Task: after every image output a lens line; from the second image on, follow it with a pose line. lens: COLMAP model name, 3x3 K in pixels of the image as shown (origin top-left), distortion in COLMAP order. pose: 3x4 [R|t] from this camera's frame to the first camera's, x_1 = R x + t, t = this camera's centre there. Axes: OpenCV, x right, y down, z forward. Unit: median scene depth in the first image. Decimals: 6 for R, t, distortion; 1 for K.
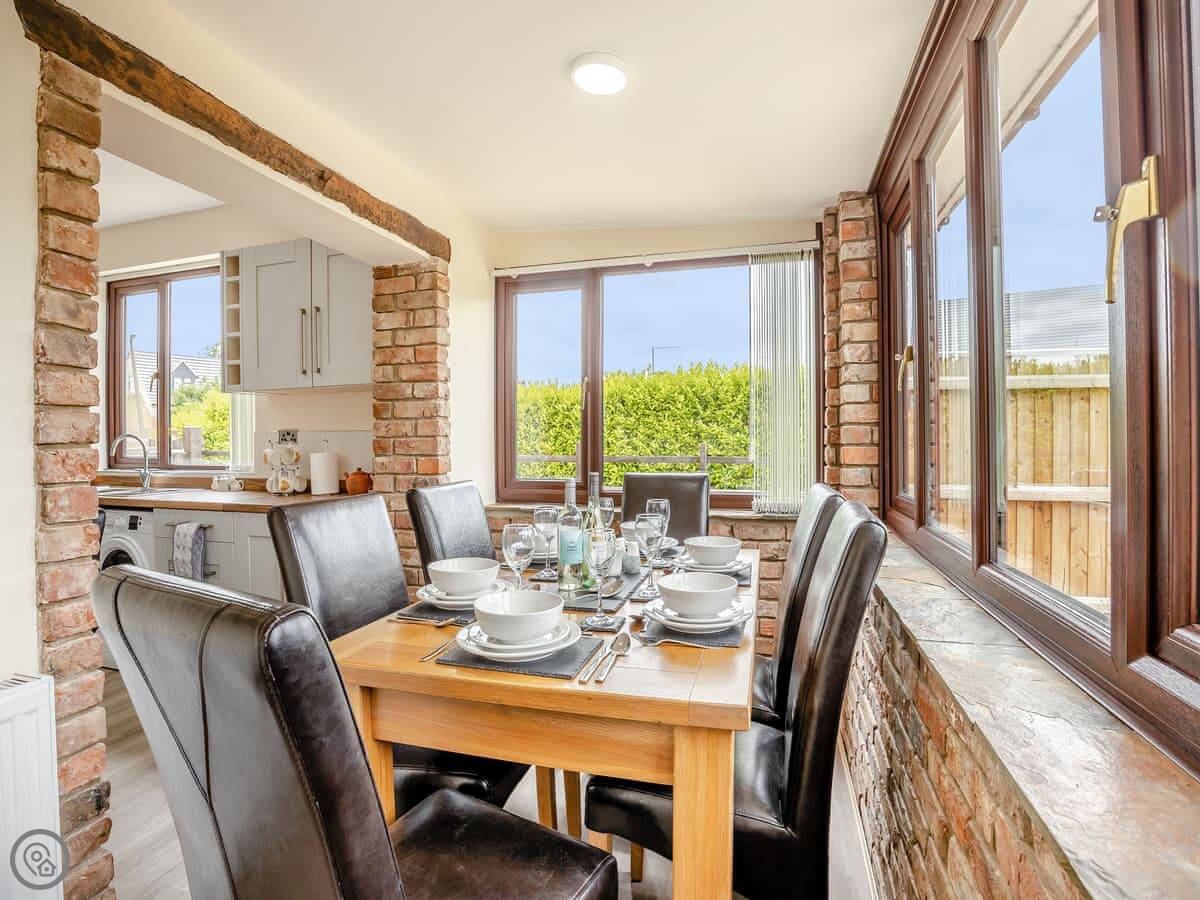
lens RADIAL K [[586.1, 0, 597.1], [0, 586.1, 442.9], [0, 0, 1]] dist [-0.059830, 0.010691]
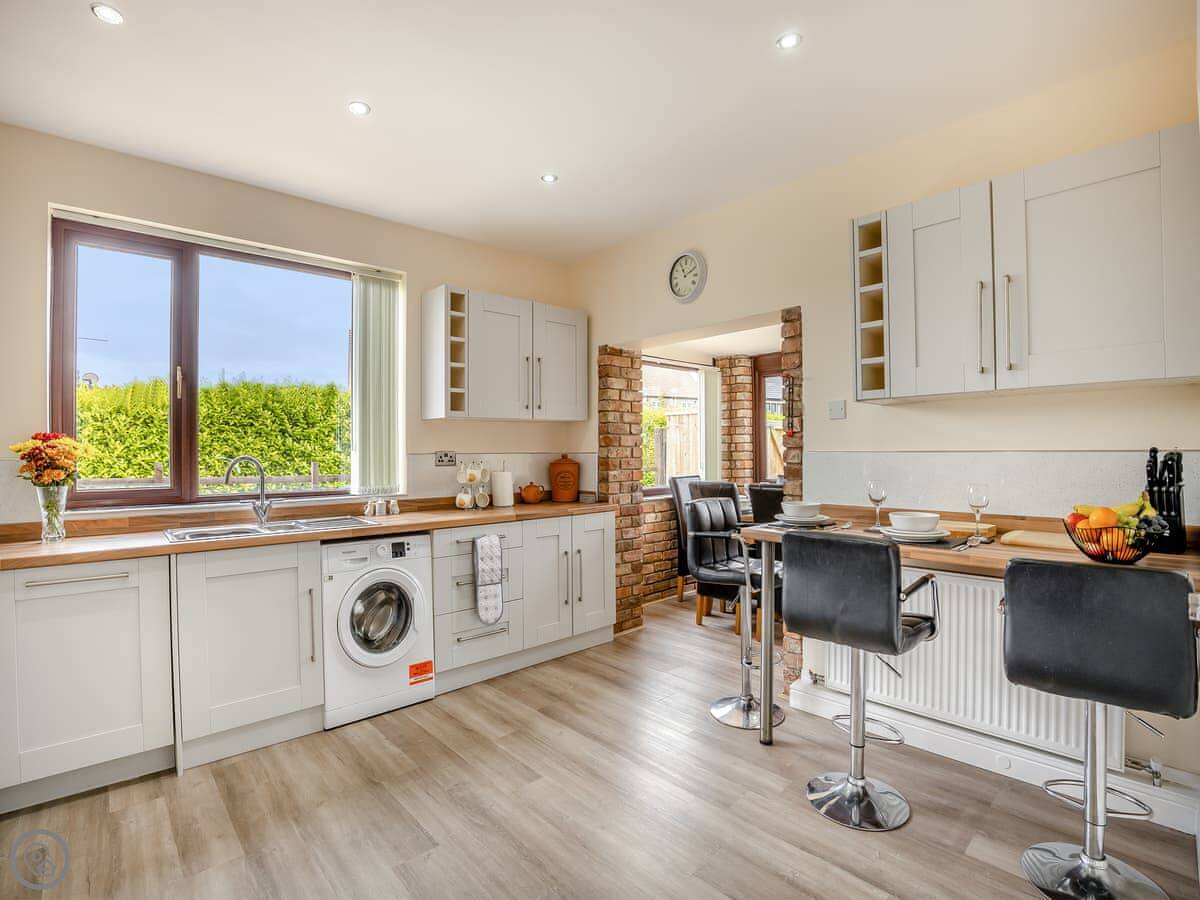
lens RADIAL K [[571.0, 0, 648.3], [0, 571.0, 453.9], [0, 0, 1]] dist [-0.051674, 0.000773]
pose [[0.469773, -0.001022, 0.882786, -1.374109], [0.009378, 0.999949, -0.003832, -0.011810], [-0.882737, 0.010079, 0.469759, 0.170797]]
